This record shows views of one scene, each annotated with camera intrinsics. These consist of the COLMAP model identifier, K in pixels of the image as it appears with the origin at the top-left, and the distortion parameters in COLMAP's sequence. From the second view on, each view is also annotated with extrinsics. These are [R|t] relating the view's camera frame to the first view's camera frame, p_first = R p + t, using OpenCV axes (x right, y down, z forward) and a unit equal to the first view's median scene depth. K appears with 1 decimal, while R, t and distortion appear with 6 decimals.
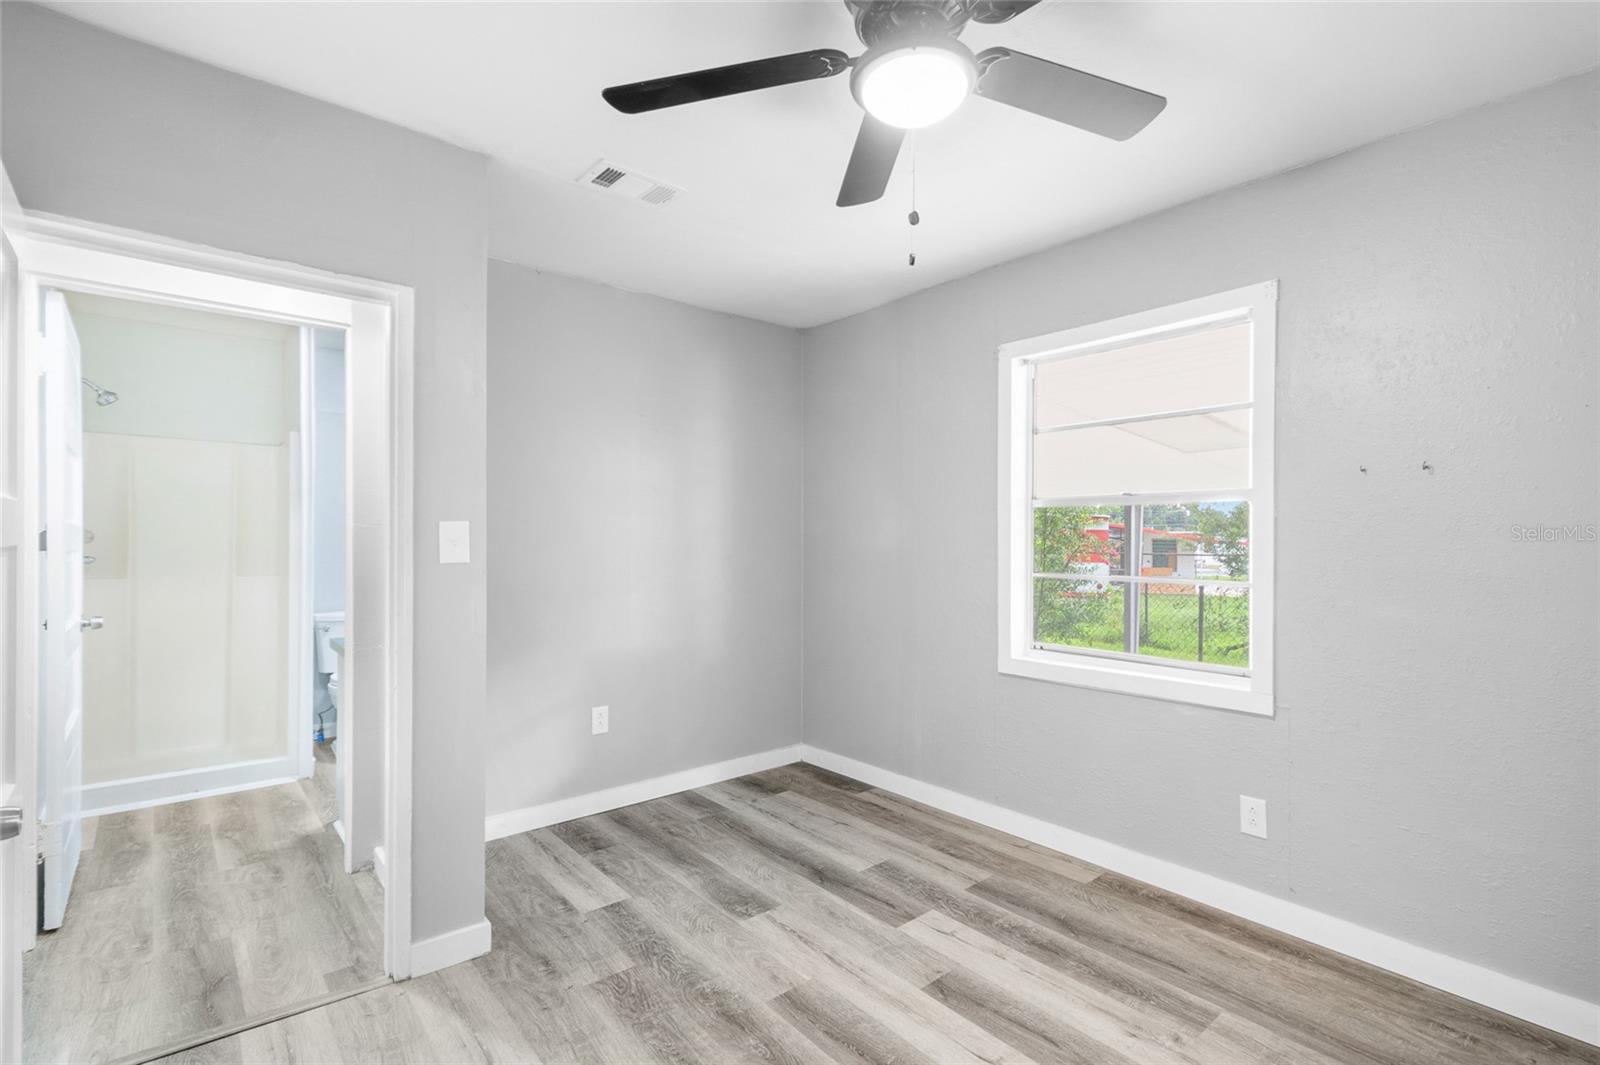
lens RADIAL K [[751.2, 0, 811.5], [0, 751.2, 535.7], [0, 0, 1]] dist [0.002152, -0.000254]
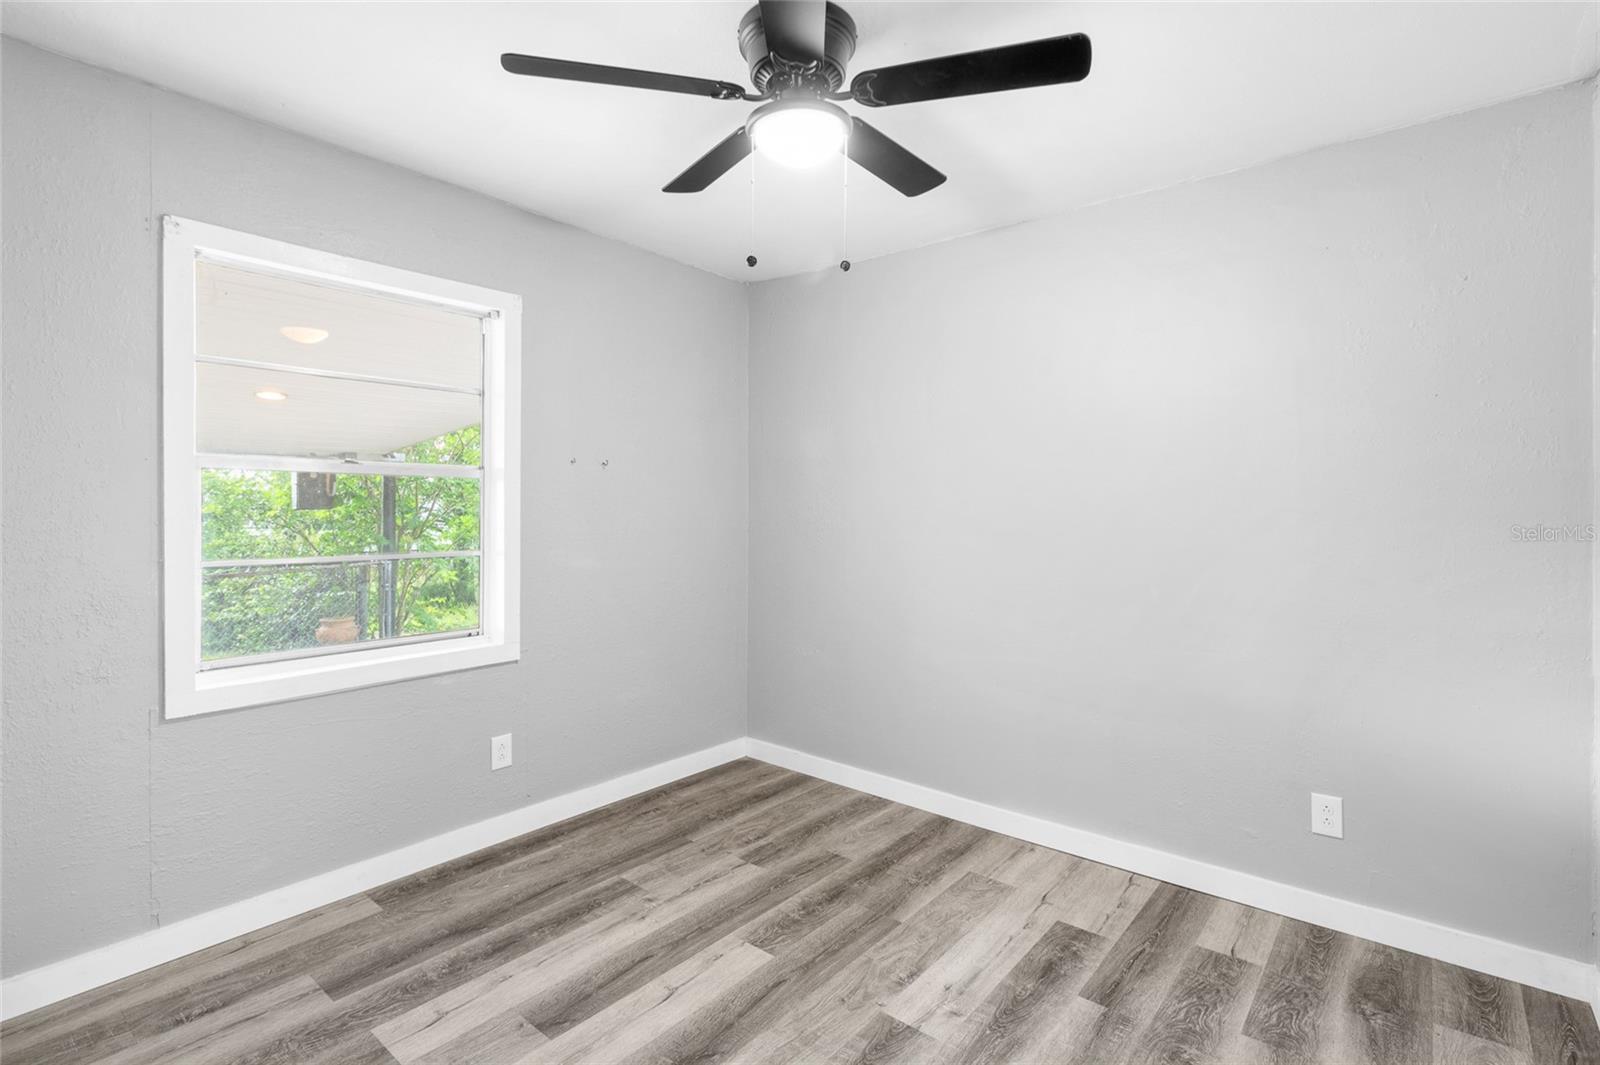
lens RADIAL K [[751.2, 0, 815.9], [0, 751.2, 522.6], [0, 0, 1]] dist [0.002152, -0.000254]
pose [[-0.186946, -0.015789, 0.982243, -0.647517], [-0.001032, 0.999873, 0.015876, 0.000534], [-0.982370, 0.001954, -0.186938, 0.752370]]
